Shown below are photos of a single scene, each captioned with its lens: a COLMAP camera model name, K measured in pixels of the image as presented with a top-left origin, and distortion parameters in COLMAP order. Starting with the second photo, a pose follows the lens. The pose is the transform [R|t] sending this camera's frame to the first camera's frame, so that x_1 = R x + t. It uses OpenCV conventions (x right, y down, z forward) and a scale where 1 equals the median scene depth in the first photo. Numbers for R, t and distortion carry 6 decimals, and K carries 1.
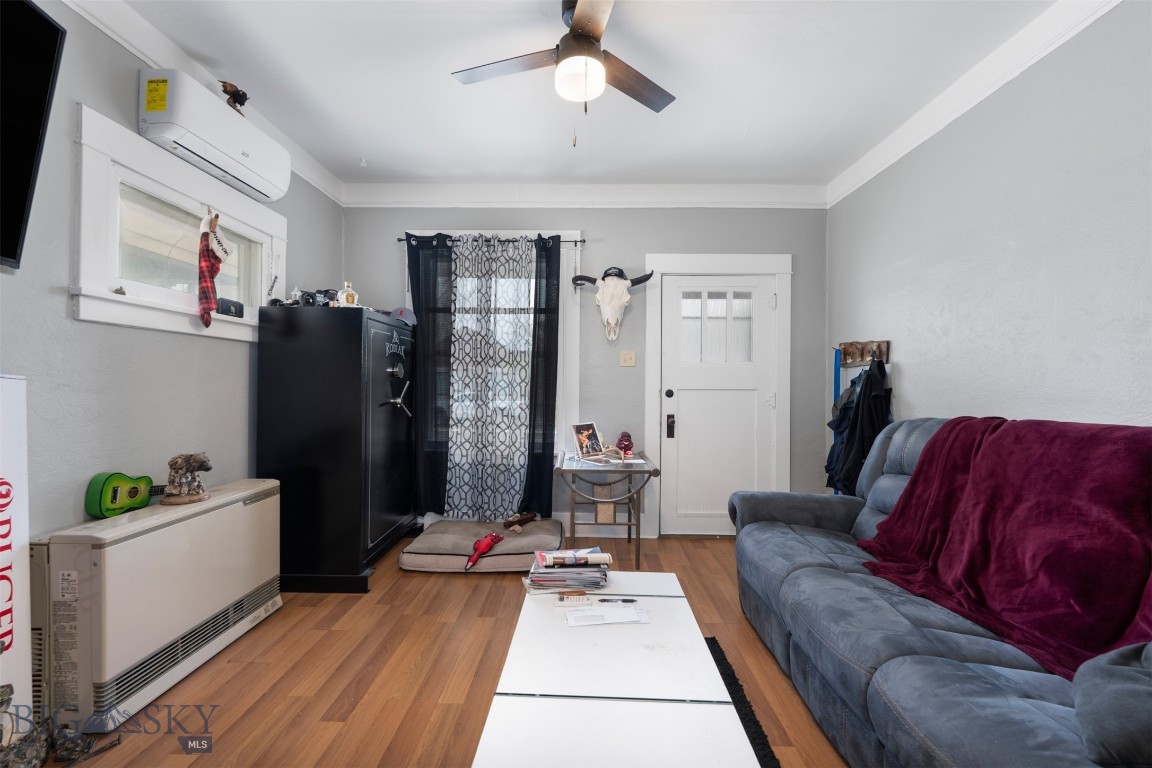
lens RADIAL K [[497.9, 0, 570.1], [0, 497.9, 384.7], [0, 0, 1]] dist [0.000174, -0.000005]
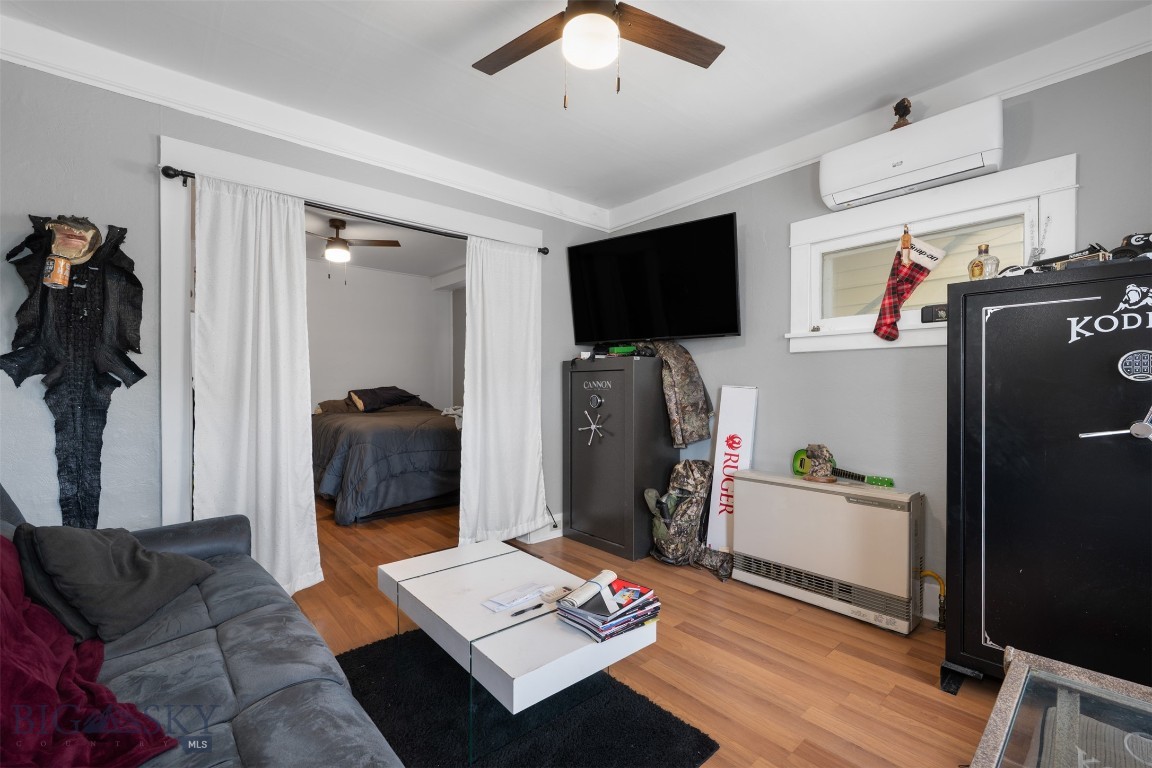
lens RADIAL K [[497.9, 0, 570.1], [0, 497.9, 384.7], [0, 0, 1]] dist [0.000174, -0.000005]
pose [[-0.745673, -0.004736, -0.666295, 0.583715], [-0.004140, 0.999988, -0.002475, -0.013807], [0.666299, 0.000913, -0.745684, 1.497300]]
